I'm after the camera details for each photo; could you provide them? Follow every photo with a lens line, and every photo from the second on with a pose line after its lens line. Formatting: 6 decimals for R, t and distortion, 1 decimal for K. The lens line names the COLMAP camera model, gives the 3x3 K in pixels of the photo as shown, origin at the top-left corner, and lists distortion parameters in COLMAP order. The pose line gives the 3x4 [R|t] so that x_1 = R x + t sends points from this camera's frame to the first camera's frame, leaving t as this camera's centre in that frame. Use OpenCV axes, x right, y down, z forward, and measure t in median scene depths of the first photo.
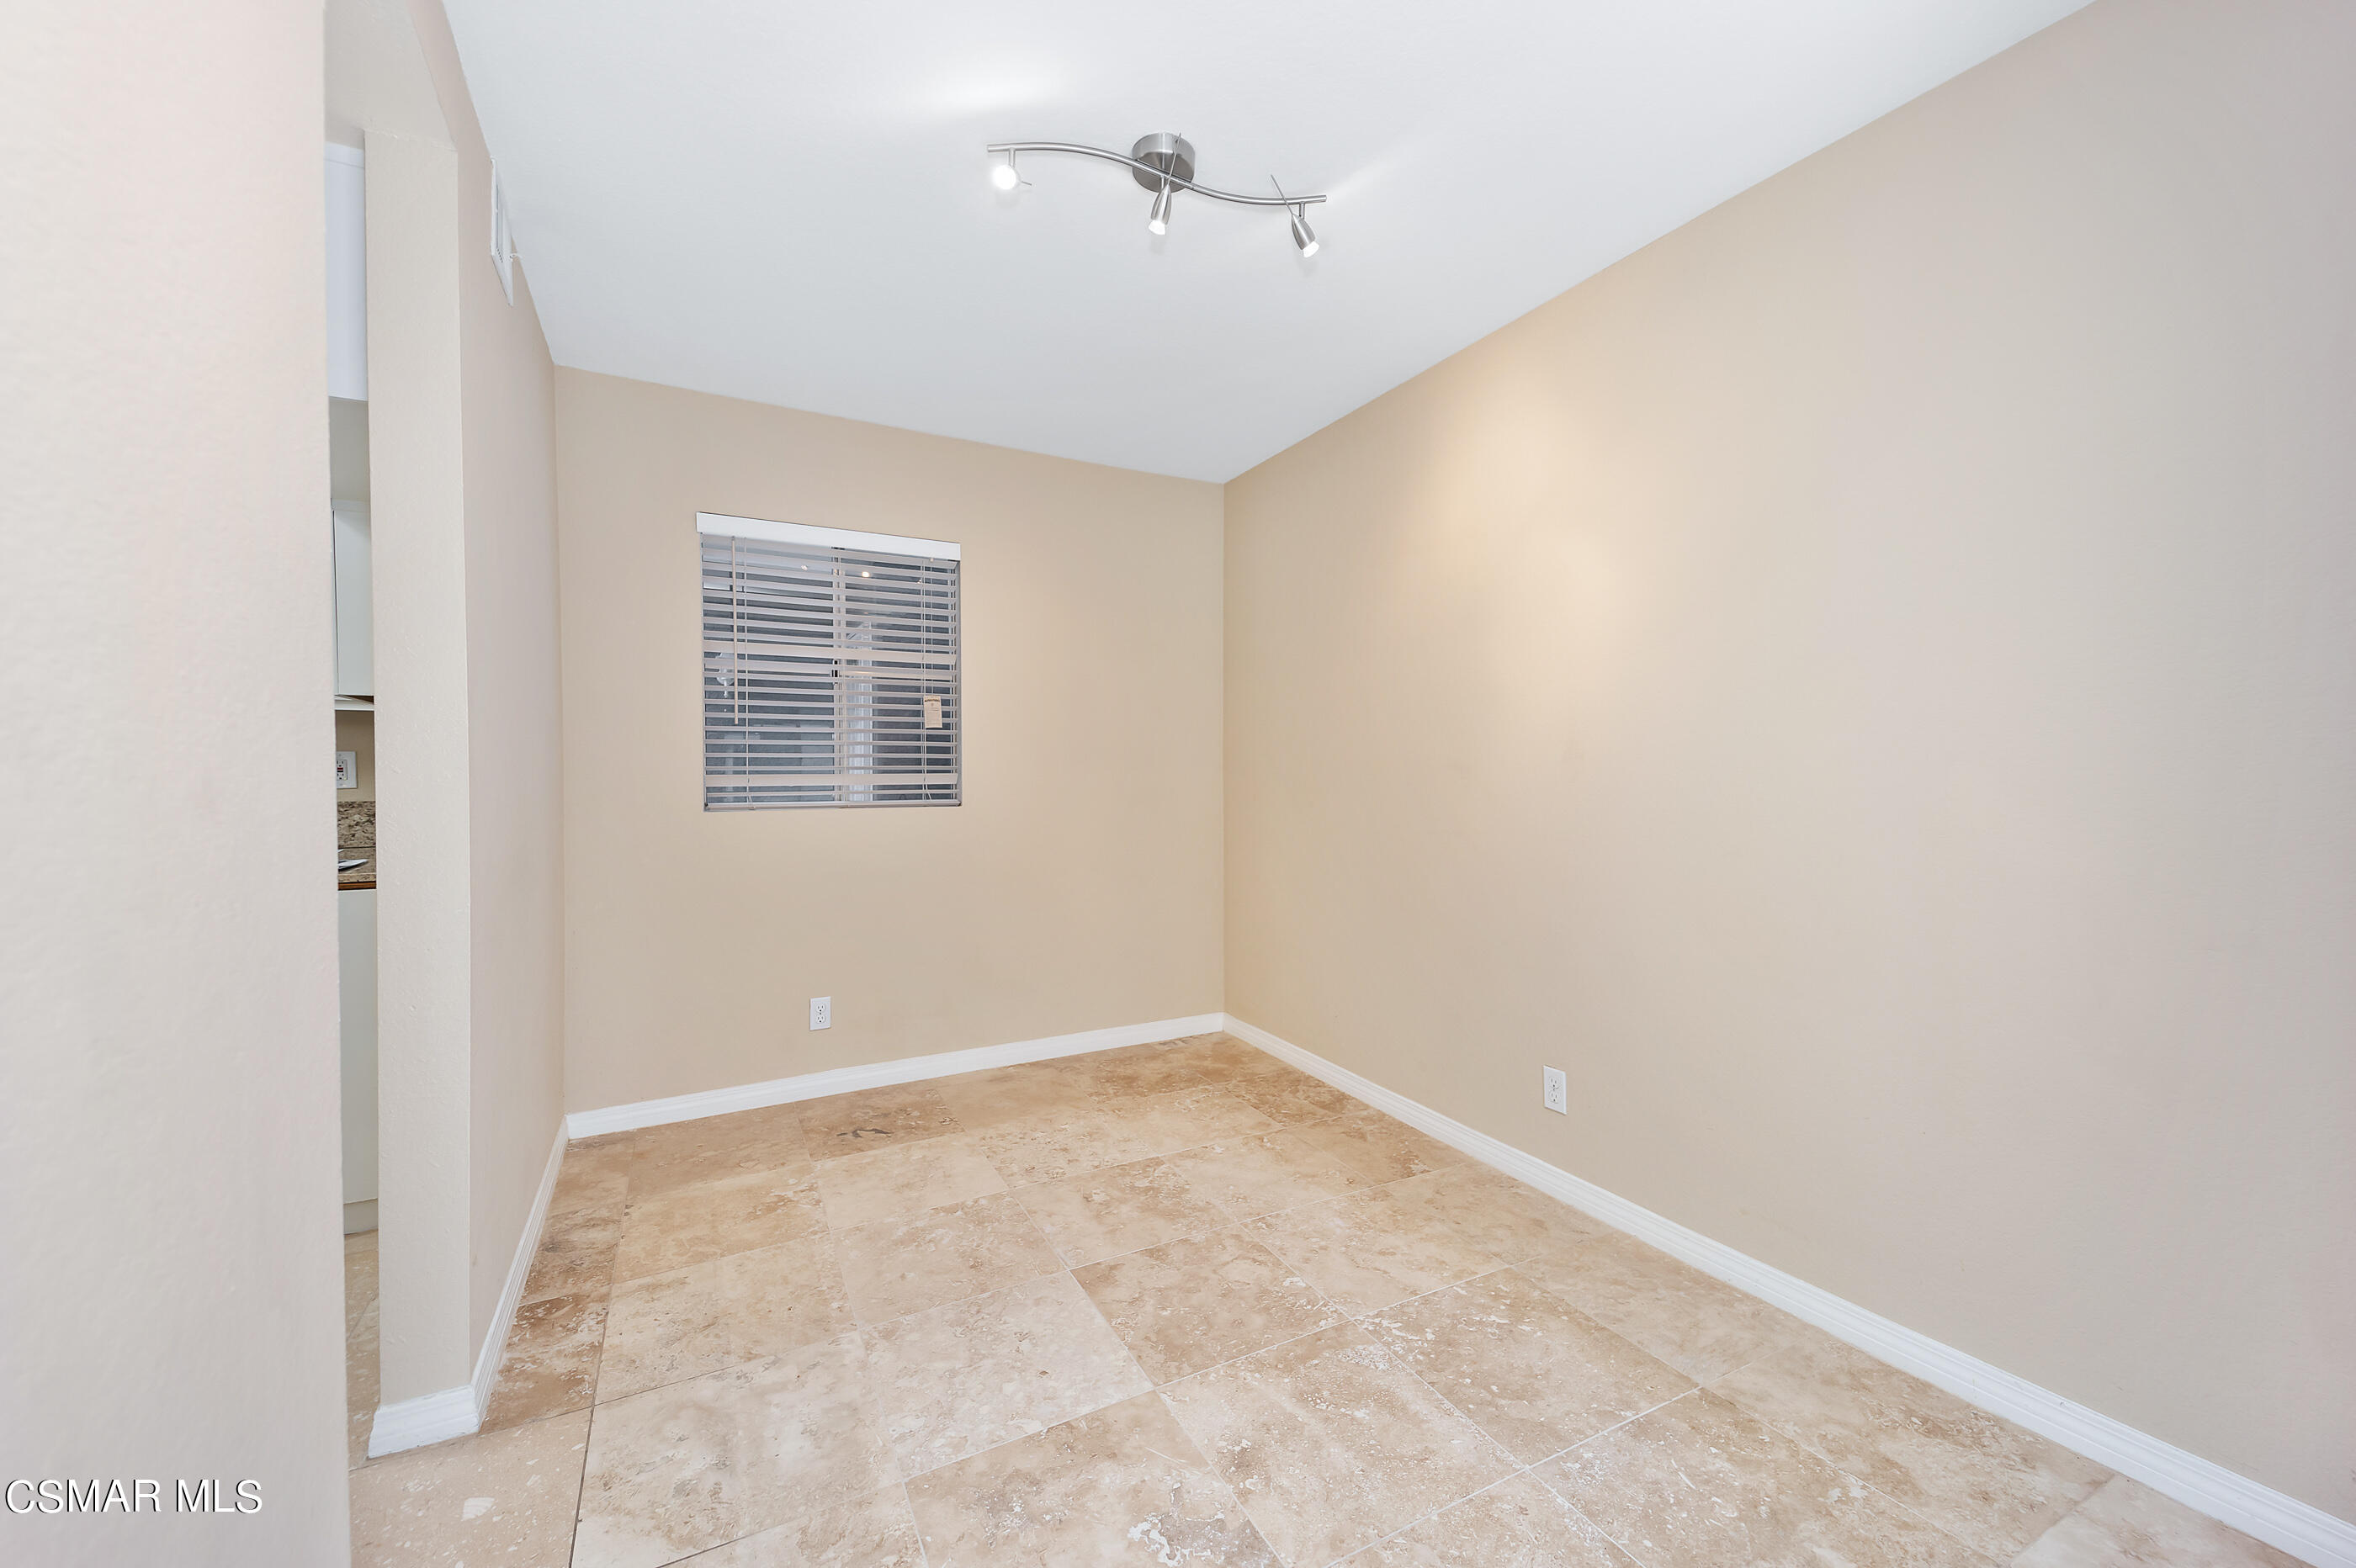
lens RADIAL K [[921.0, 0, 1183.1], [0, 921.0, 784.2], [0, 0, 1]] dist [0.077363, -0.035967]
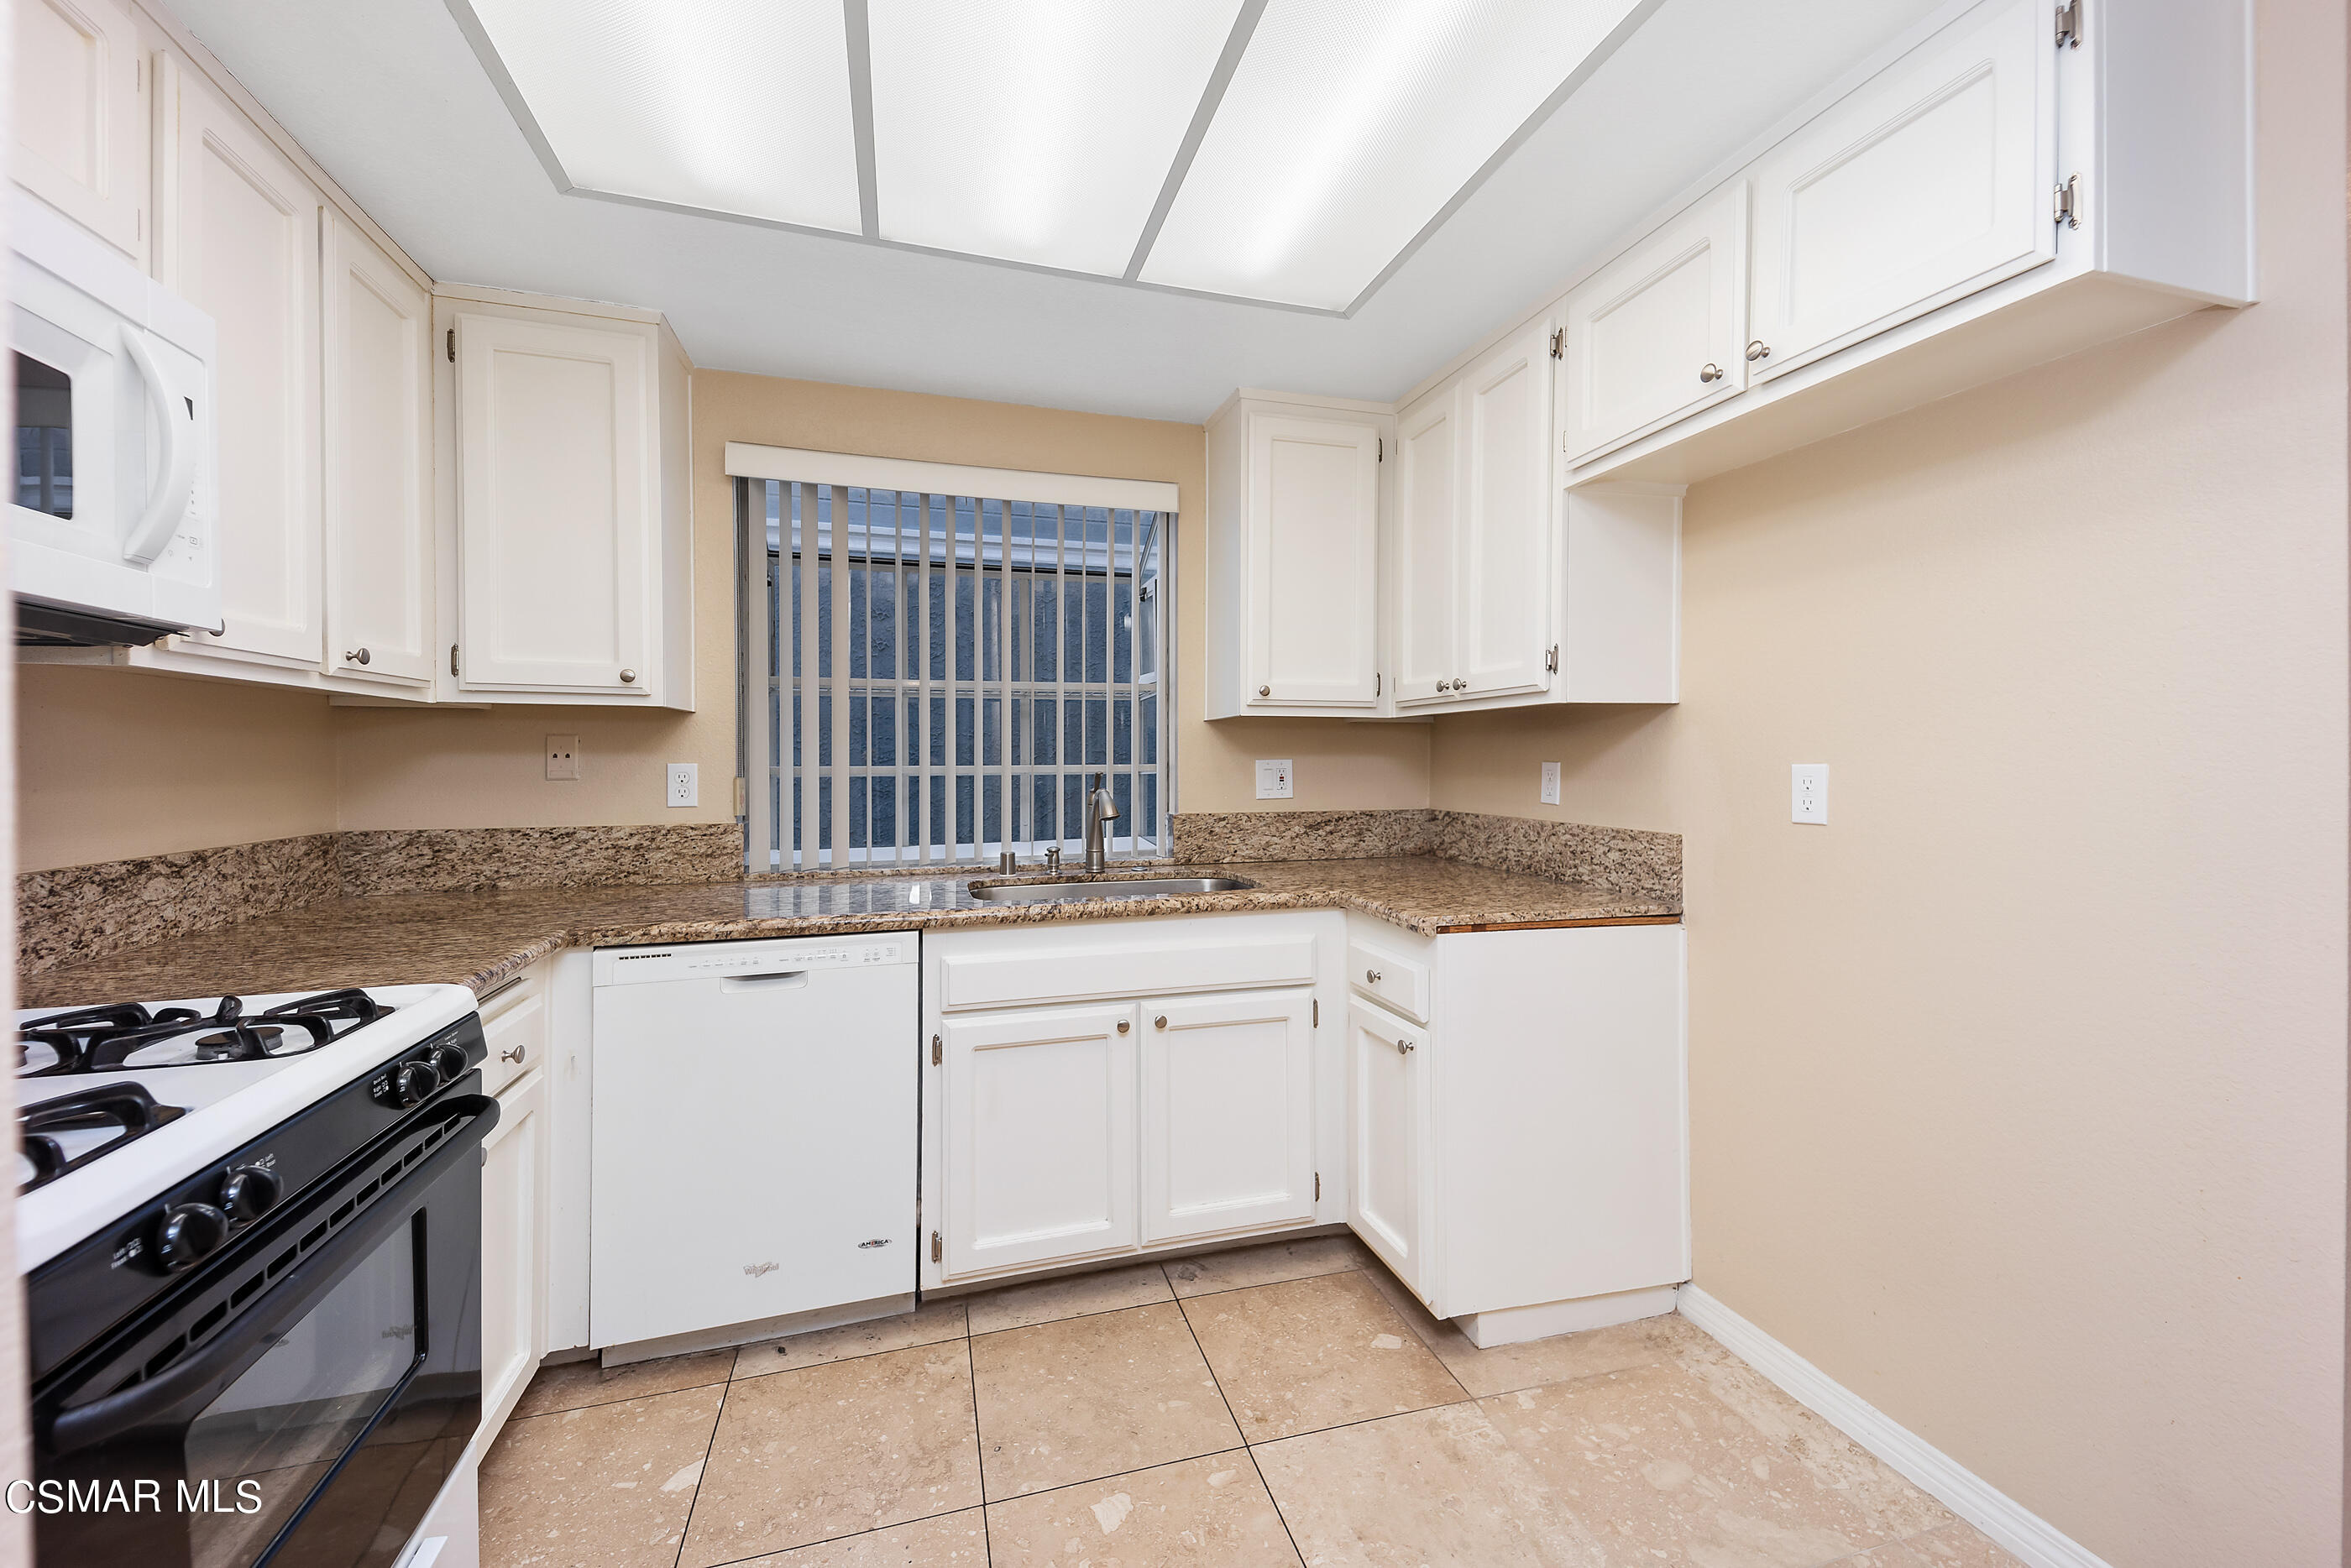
lens RADIAL K [[921.3, 0, 1182.0], [0, 921.3, 772.9], [0, 0, 1]] dist [0.077606, -0.035740]
pose [[0.980597, 0.004712, -0.195978, -0.794618], [-0.003589, 0.999975, 0.006087, -0.026268], [0.196001, -0.005266, 0.980589, 0.075362]]
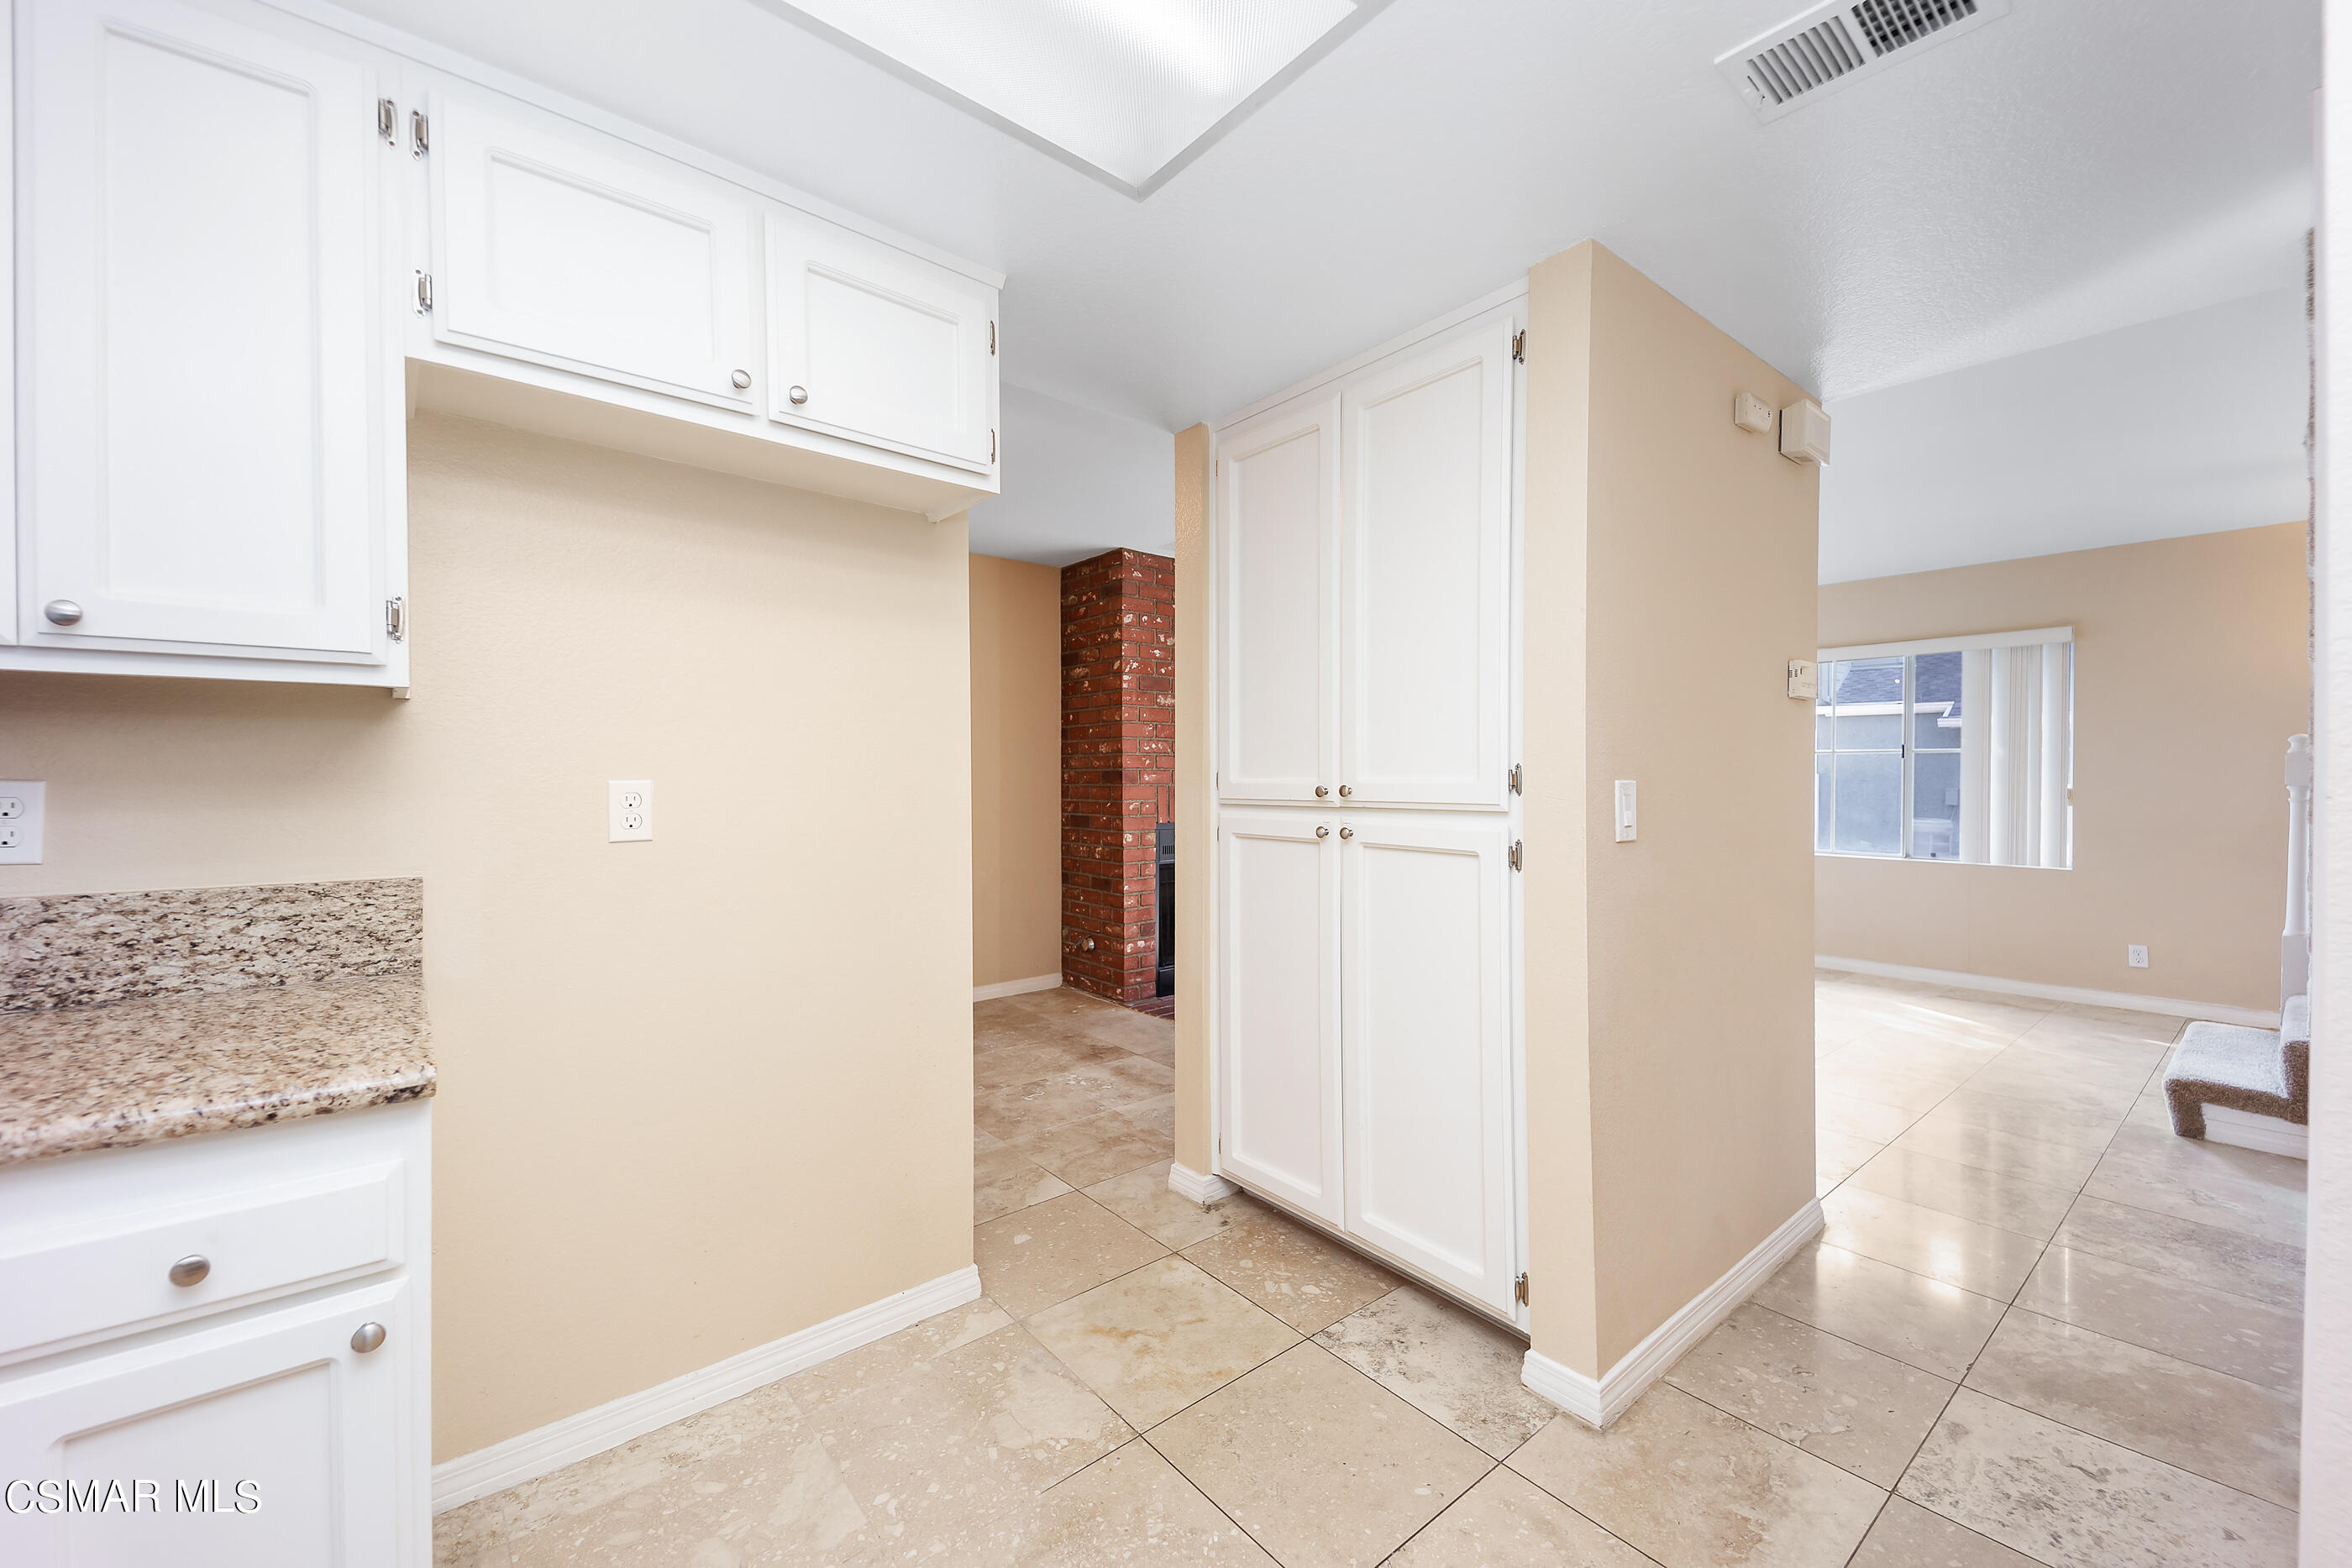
lens RADIAL K [[919.5, 0, 1181.1], [0, 919.5, 784.2], [0, 0, 1]] dist [0.077363, -0.035967]
pose [[-0.207276, -0.008256, 0.978248, -1.144342], [0.008891, 0.999907, 0.010322, -0.030022], [-0.978242, 0.010837, -0.207184, 0.502693]]
